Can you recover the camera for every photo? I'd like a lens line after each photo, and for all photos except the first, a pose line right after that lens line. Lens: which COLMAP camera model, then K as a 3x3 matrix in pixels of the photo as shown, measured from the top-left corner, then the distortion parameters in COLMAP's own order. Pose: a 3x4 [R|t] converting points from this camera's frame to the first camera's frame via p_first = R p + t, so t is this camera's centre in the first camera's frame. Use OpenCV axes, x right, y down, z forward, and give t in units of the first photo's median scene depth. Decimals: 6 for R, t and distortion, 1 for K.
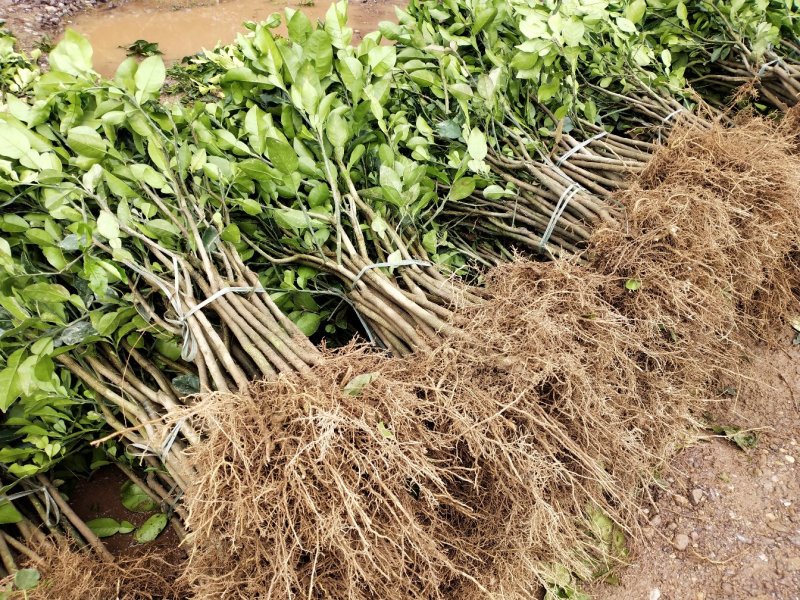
lens RADIAL K [[632.1, 0, 400.0], [0, 632.1, 300.0], [0, 0, 1]] dist [0.068213, -0.130980]
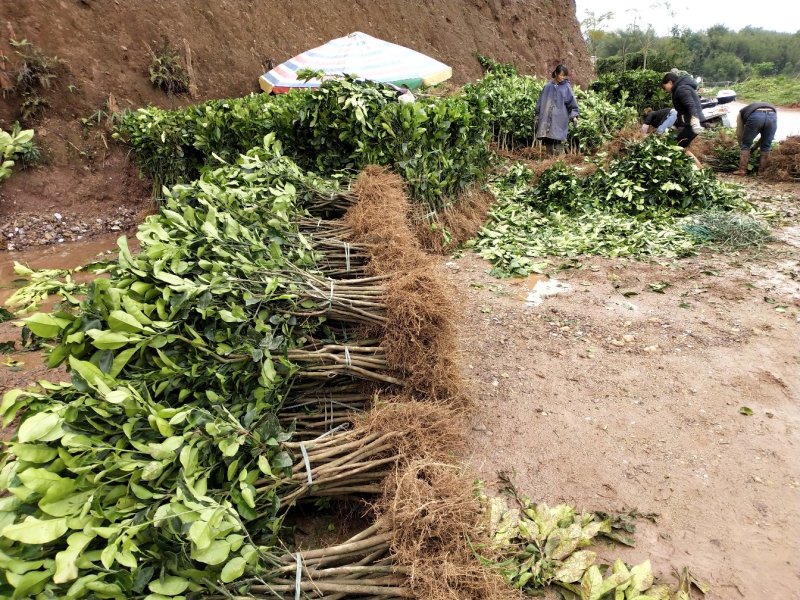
lens RADIAL K [[632.1, 0, 400.0], [0, 632.1, 300.0], [0, 0, 1]] dist [0.068213, -0.130980]
pose [[0.540036, -0.317017, 0.779655, -1.280259], [0.556008, 0.829806, -0.047715, 0.181989], [-0.631836, 0.459262, 0.624389, -0.366219]]
